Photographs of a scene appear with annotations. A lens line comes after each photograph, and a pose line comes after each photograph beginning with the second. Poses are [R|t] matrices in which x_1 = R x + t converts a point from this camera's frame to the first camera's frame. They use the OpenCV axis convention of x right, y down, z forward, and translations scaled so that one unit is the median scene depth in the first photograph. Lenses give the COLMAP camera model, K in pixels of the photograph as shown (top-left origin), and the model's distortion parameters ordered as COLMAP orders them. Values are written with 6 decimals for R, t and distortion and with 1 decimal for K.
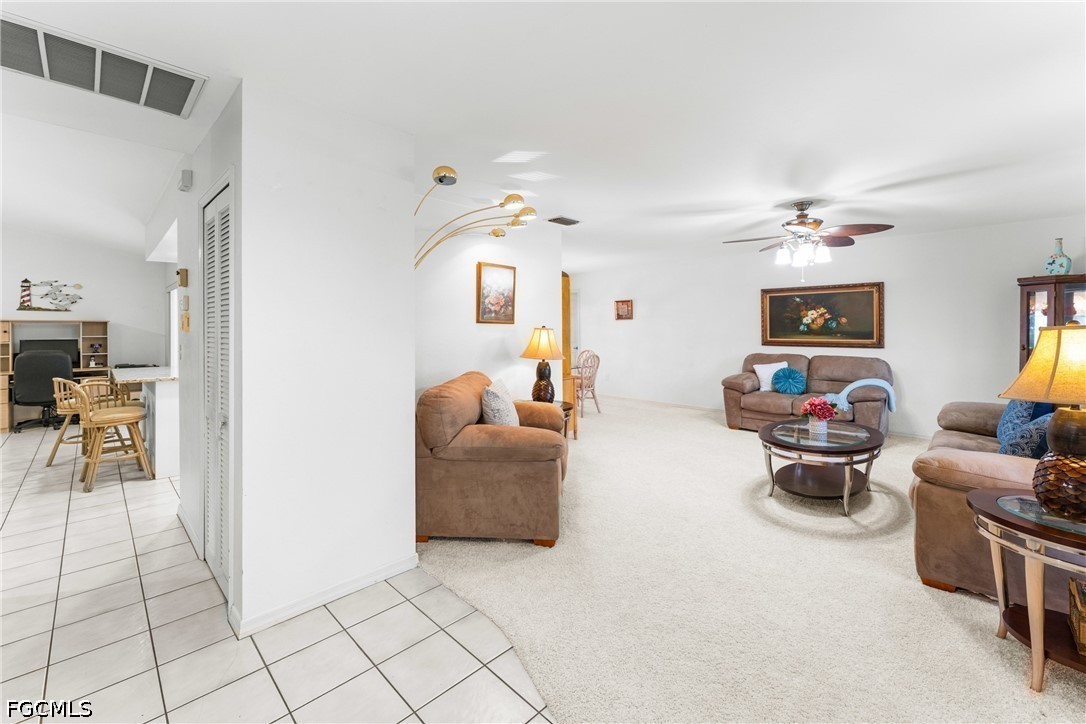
lens RADIAL K [[446.9, 0, 543.6], [0, 446.9, 344.7], [0, 0, 1]] dist [0.001249, 0.000020]
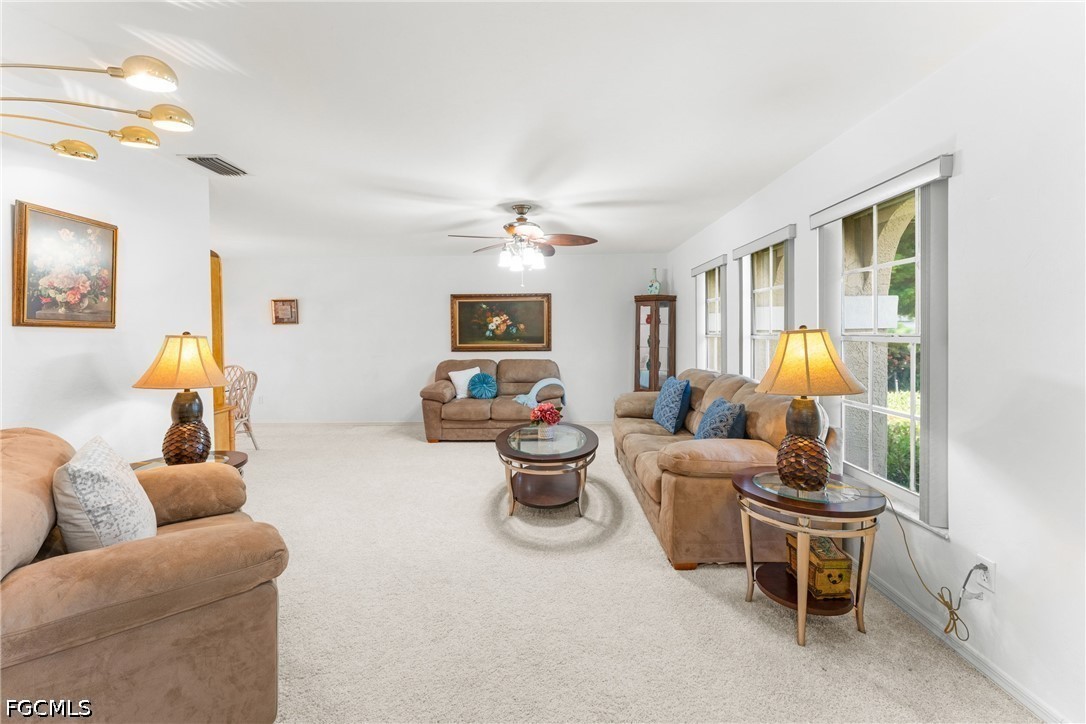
lens RADIAL K [[446.9, 0, 543.6], [0, 446.9, 344.7], [0, 0, 1]] dist [0.001249, 0.000020]
pose [[0.726424, -0.021642, 0.686905, -0.061248], [0.031652, 0.999497, -0.001981, -0.008318], [-0.686517, 0.023181, 0.726744, 0.231685]]
